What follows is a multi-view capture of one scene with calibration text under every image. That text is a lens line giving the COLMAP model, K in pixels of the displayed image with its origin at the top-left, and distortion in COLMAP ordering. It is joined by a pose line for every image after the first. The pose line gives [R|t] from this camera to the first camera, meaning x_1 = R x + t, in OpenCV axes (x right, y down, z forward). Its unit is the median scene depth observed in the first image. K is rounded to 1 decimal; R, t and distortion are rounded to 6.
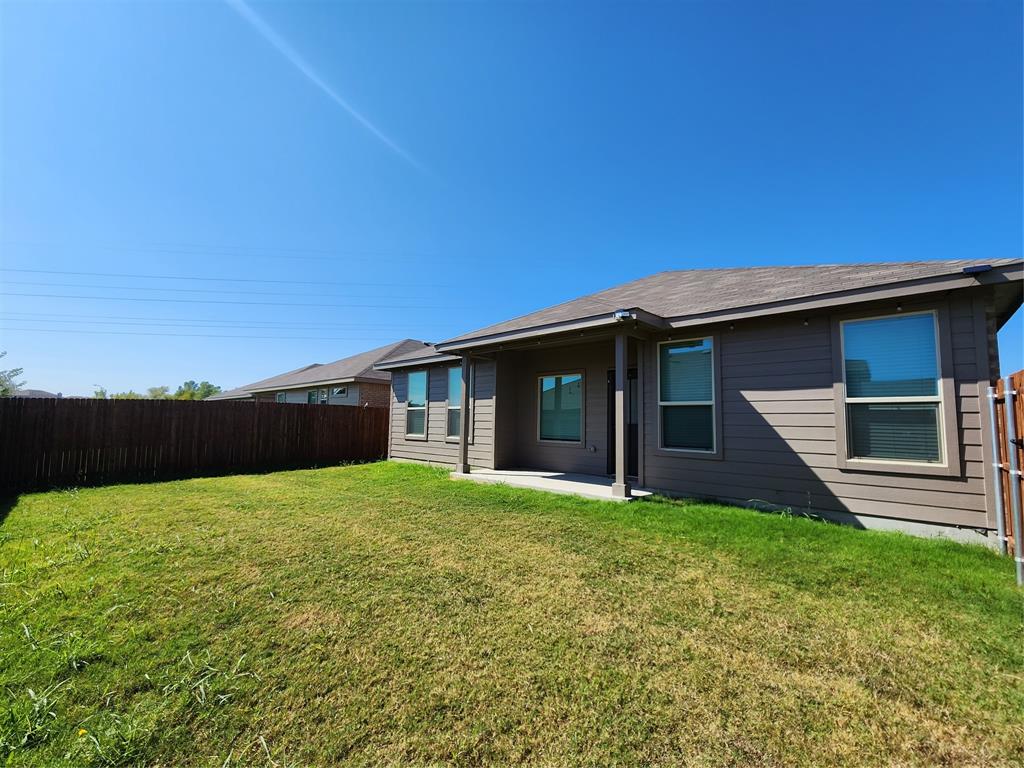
lens RADIAL K [[419.7, 0, 512.2], [0, 419.7, 385.3], [0, 0, 1]] dist [0.001398, -0.001098]
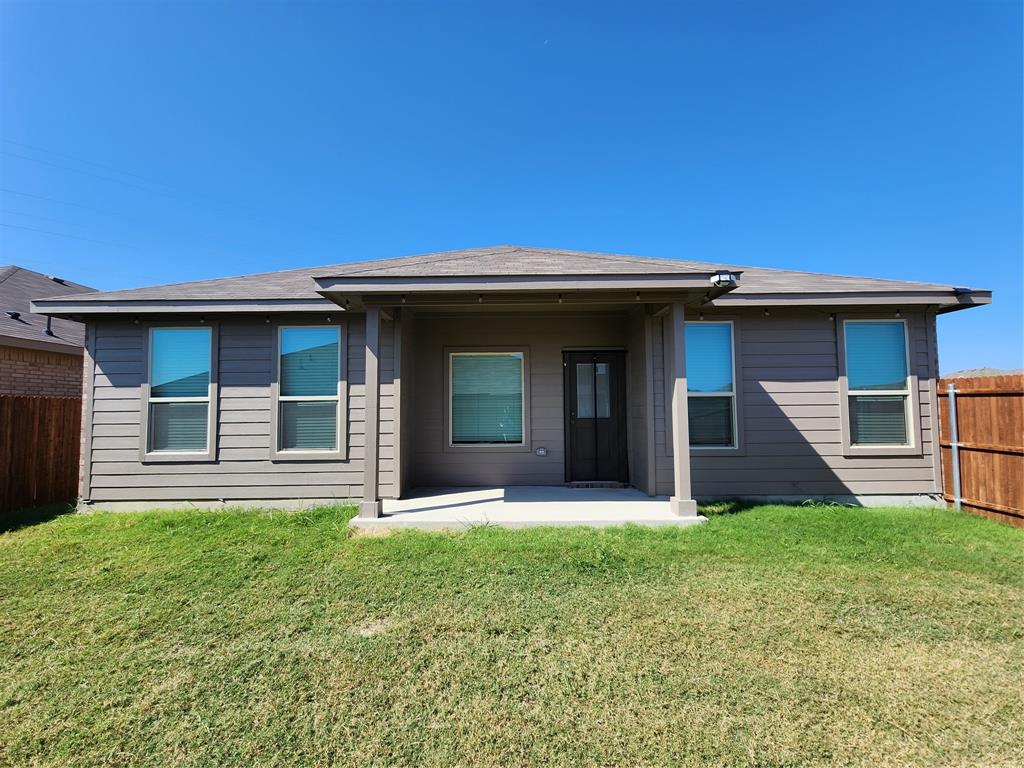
lens RADIAL K [[419.7, 0, 511.2], [0, 419.7, 383.6], [0, 0, 1]] dist [0.001398, -0.001098]
pose [[0.739342, 0.014368, 0.673177, -0.496688], [-0.038247, 0.999054, 0.020683, 0.018950], [-0.672243, -0.041038, 0.739193, 0.650814]]
